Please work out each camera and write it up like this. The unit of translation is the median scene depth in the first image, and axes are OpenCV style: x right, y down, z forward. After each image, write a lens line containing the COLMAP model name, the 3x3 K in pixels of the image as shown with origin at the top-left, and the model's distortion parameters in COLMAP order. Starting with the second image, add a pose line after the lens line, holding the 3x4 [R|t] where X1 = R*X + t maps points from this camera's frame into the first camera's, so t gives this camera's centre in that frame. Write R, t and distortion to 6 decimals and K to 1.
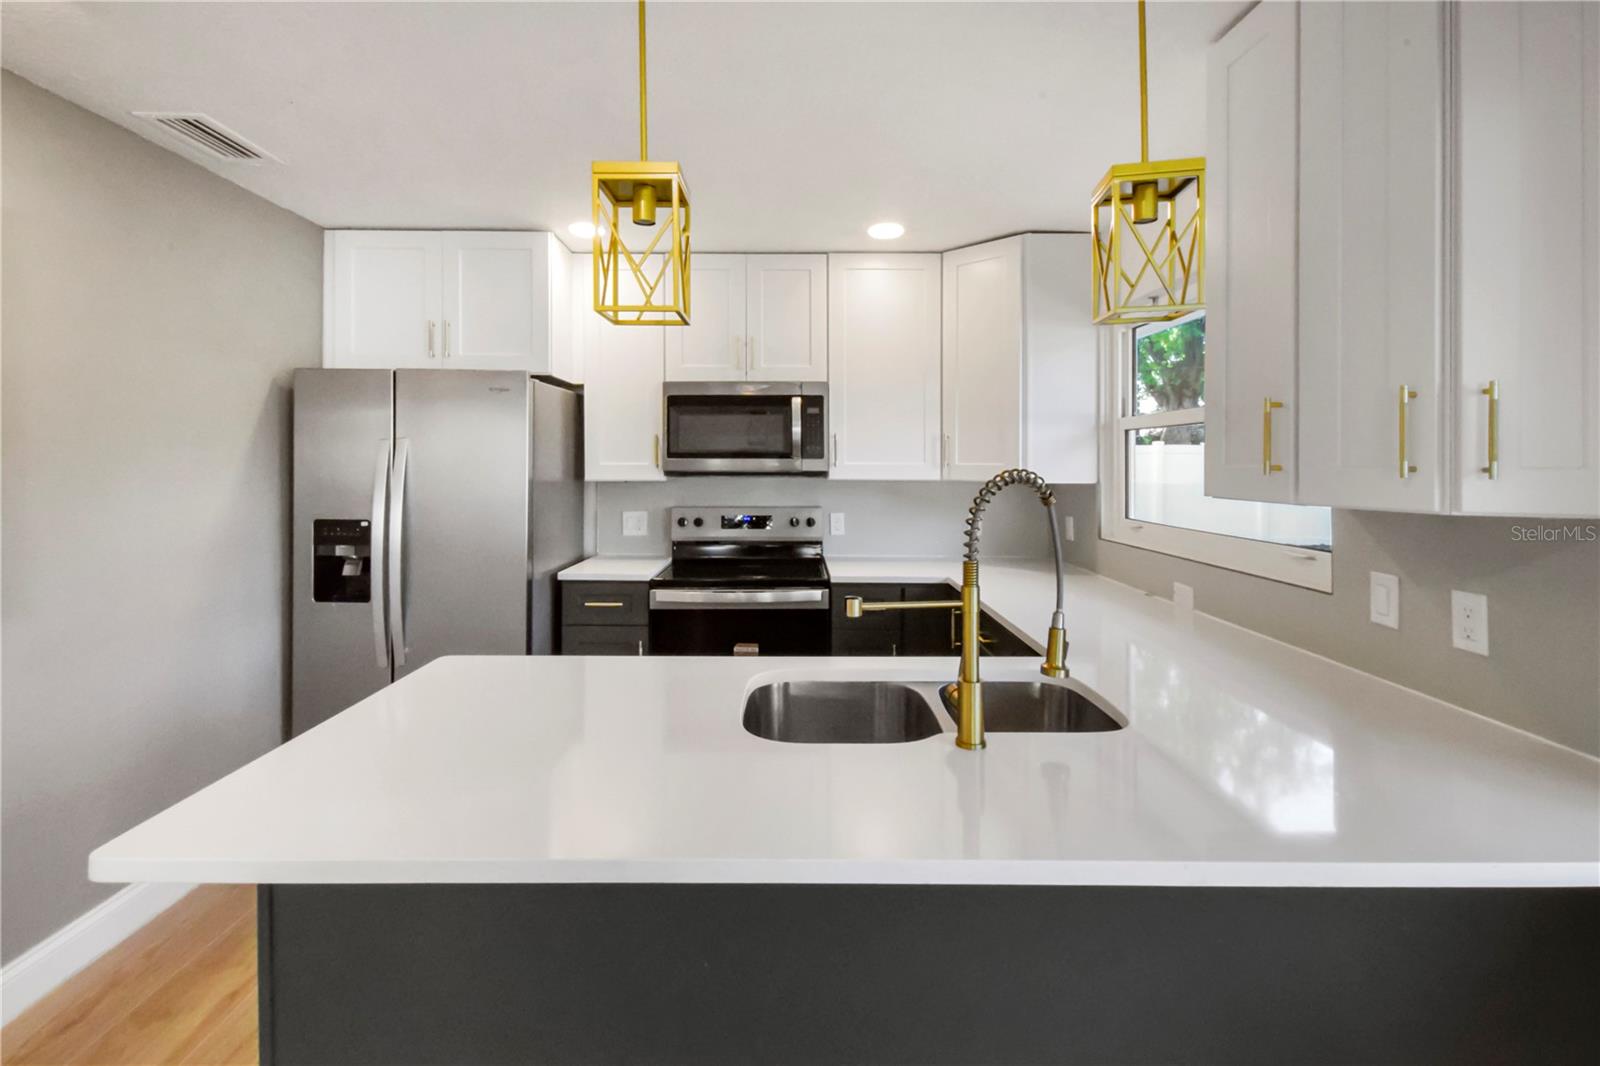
lens RADIAL K [[729.3, 0, 793.0], [0, 729.3, 569.6], [0, 0, 1]] dist [-0.001166, -0.000113]
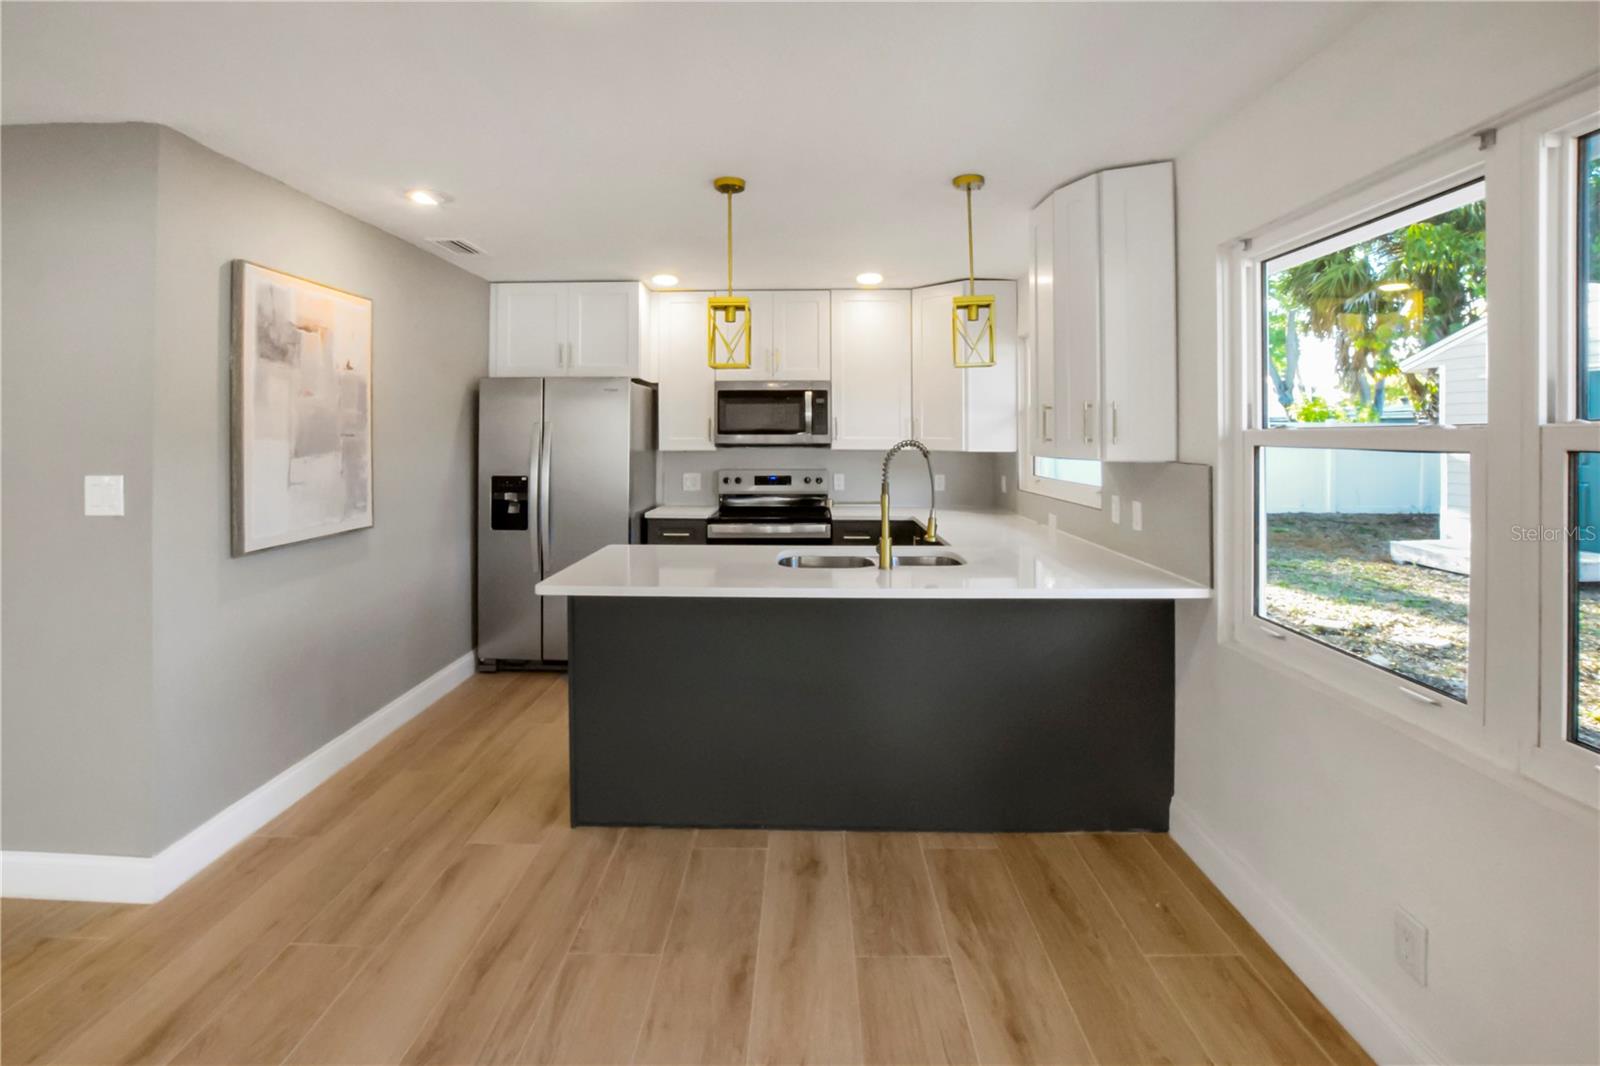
lens RADIAL K [[718.5, 0, 800.0], [0, 718.5, 533.0], [0, 0, 1]] dist [-0.052444, -0.000060]
pose [[0.999897, -0.000497, -0.014339, 0.008337], [0.000300, 0.999906, -0.013719, 0.060184], [0.014345, 0.013713, 0.999803, -0.404669]]
